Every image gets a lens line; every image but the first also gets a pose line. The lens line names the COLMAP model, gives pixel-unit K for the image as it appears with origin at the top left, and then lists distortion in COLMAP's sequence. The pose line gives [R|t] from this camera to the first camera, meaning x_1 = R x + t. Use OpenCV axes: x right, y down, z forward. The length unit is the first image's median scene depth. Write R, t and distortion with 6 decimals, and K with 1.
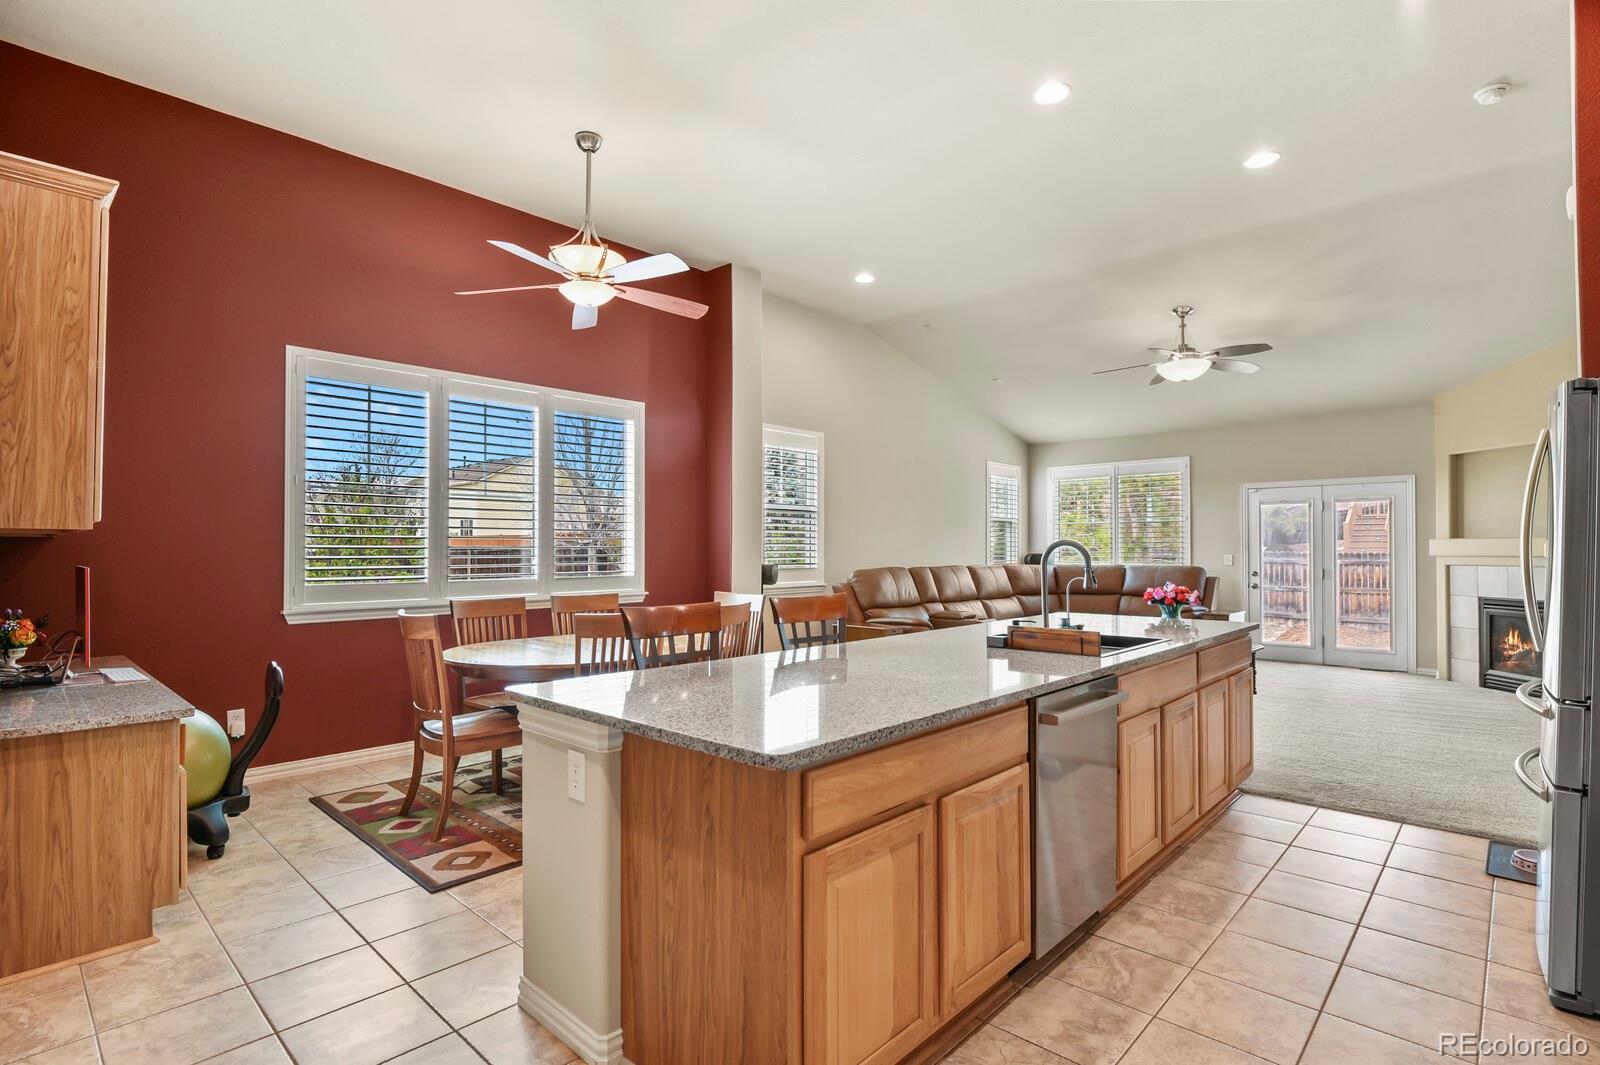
lens RADIAL K [[775.3, 0, 800.2], [0, 775.3, 538.6], [0, 0, 1]] dist [-0.004440, -0.004849]
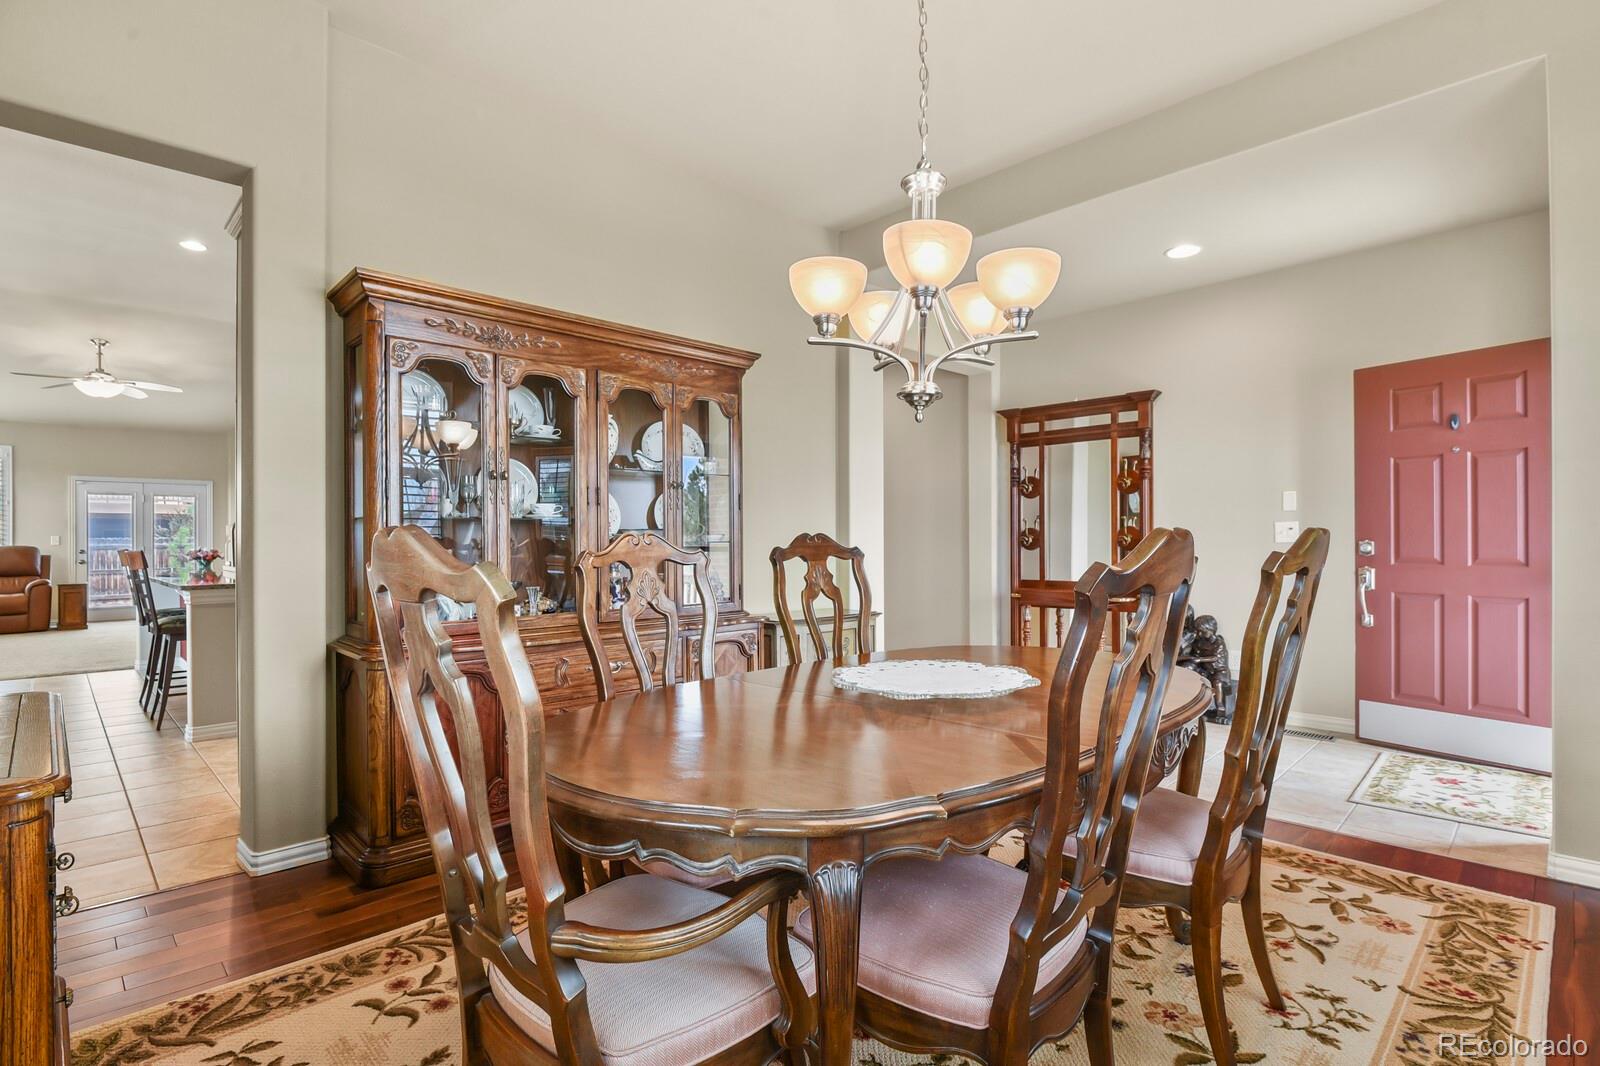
lens RADIAL K [[775.3, 0, 805.4], [0, 775.3, 538.5], [0, 0, 1]] dist [-0.004440, -0.004849]
pose [[0.030114, -0.001493, 0.999545, -0.682394], [-0.006144, 0.999980, 0.001679, 0.019127], [-0.999528, -0.006191, 0.030104, -0.186698]]
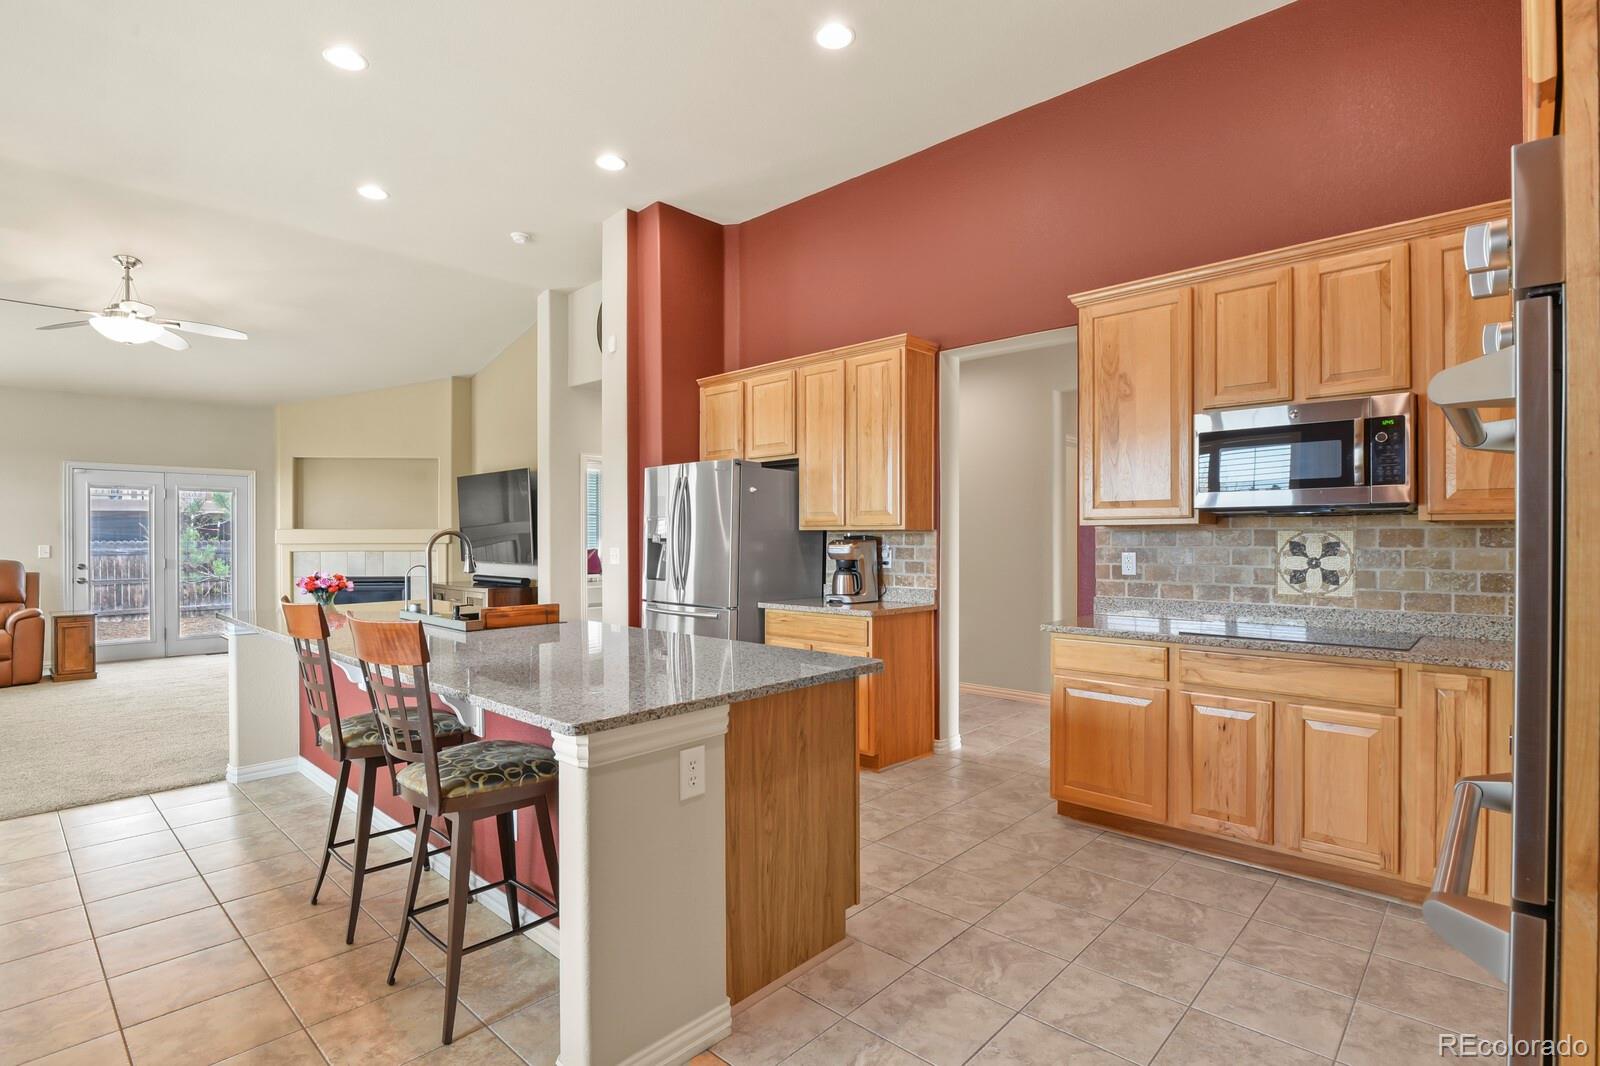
lens RADIAL K [[775.3, 0, 803.6], [0, 775.3, 538.1], [0, 0, 1]] dist [-0.004440, -0.004849]
pose [[-0.007604, -0.001763, 0.999970, -0.337176], [-0.011299, 0.999935, 0.001677, 0.003189], [-0.999907, -0.011286, -0.007623, 0.235510]]
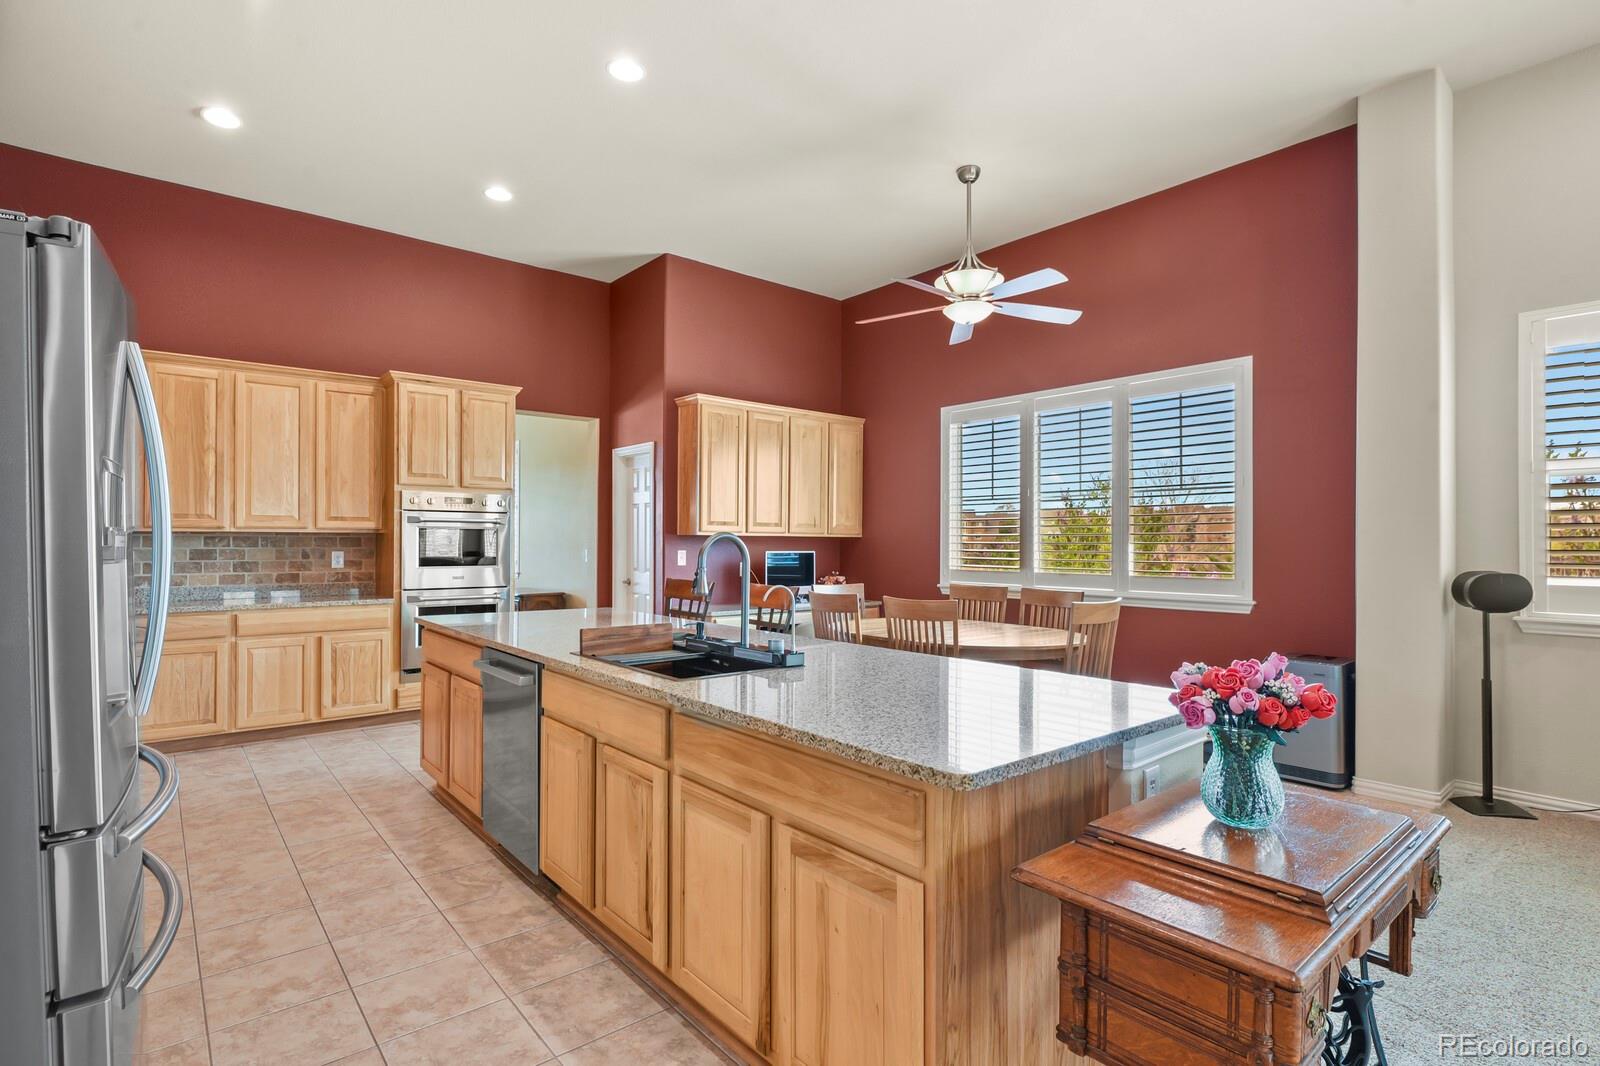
lens RADIAL K [[775.3, 0, 801.0], [0, 775.3, 541.3], [0, 0, 1]] dist [-0.004440, -0.004849]
pose [[-0.118115, -0.005631, -0.992984, 0.504370], [0.007958, 0.999946, -0.006617, 0.008416], [0.992968, -0.008684, -0.118064, 0.533175]]
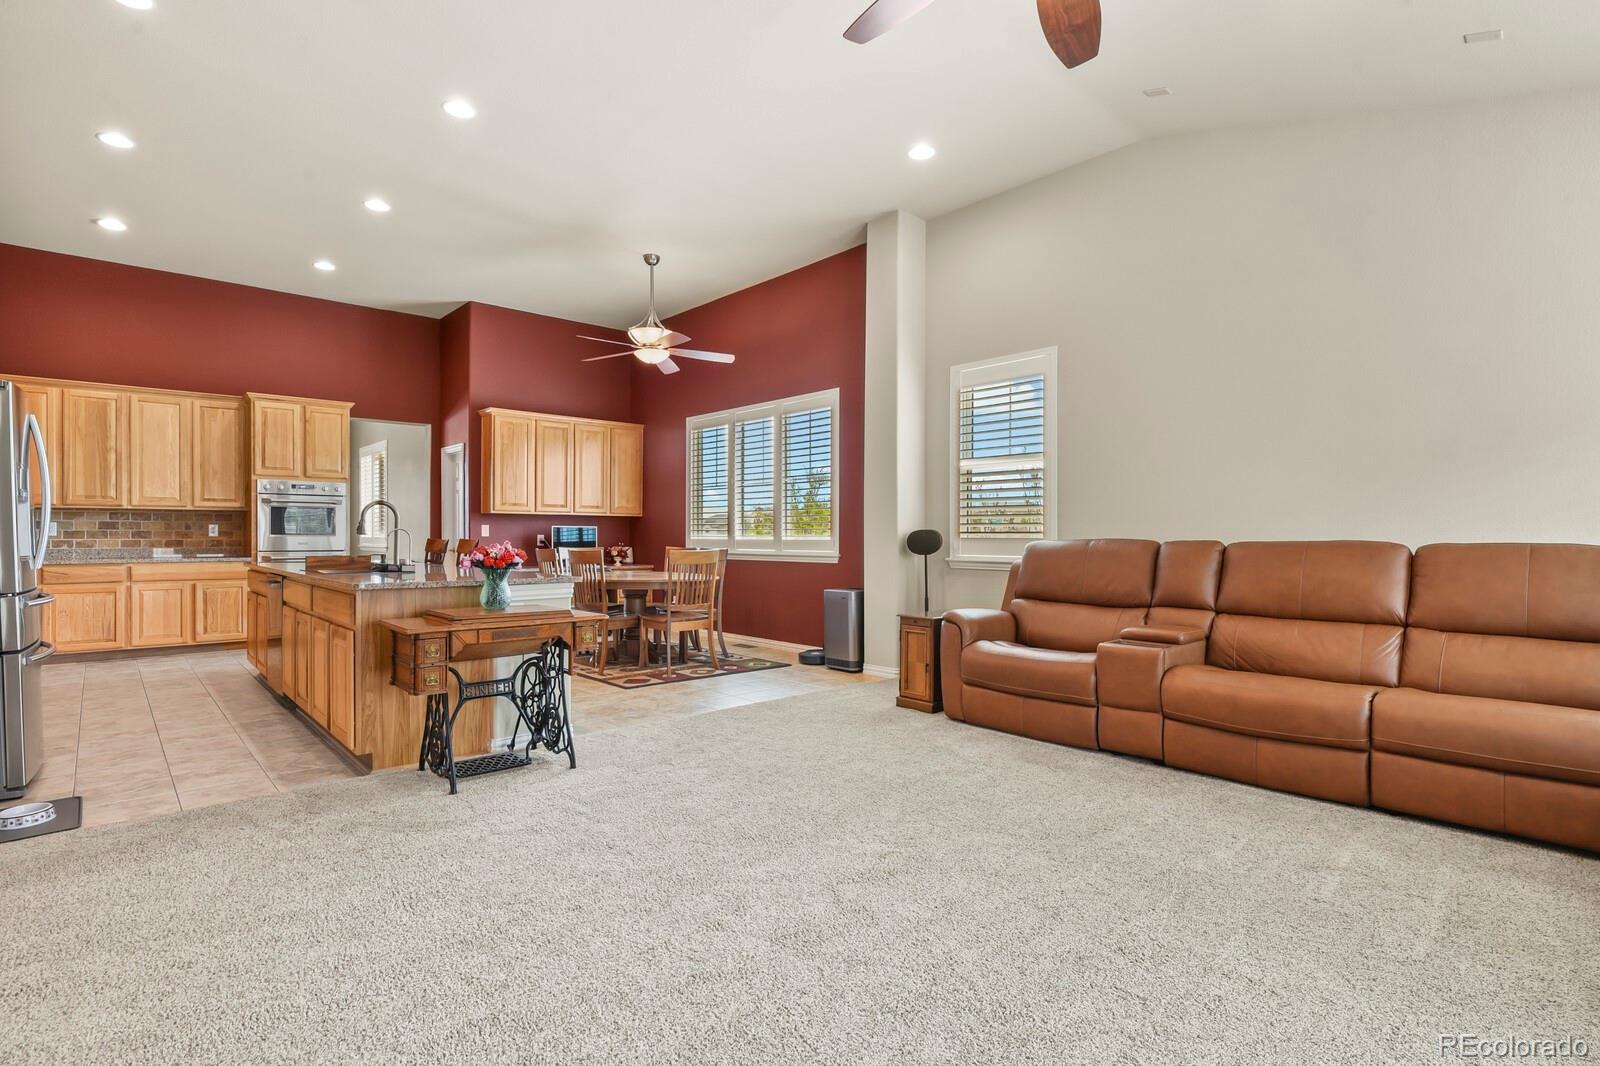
lens RADIAL K [[775.3, 0, 799.2], [0, 775.3, 541.9], [0, 0, 1]] dist [-0.004440, -0.004849]
pose [[-0.081056, 0.004383, -0.996700, 0.766135], [0.009753, 0.999946, 0.003604, 0.036972], [0.996662, -0.009429, -0.081095, 0.853370]]
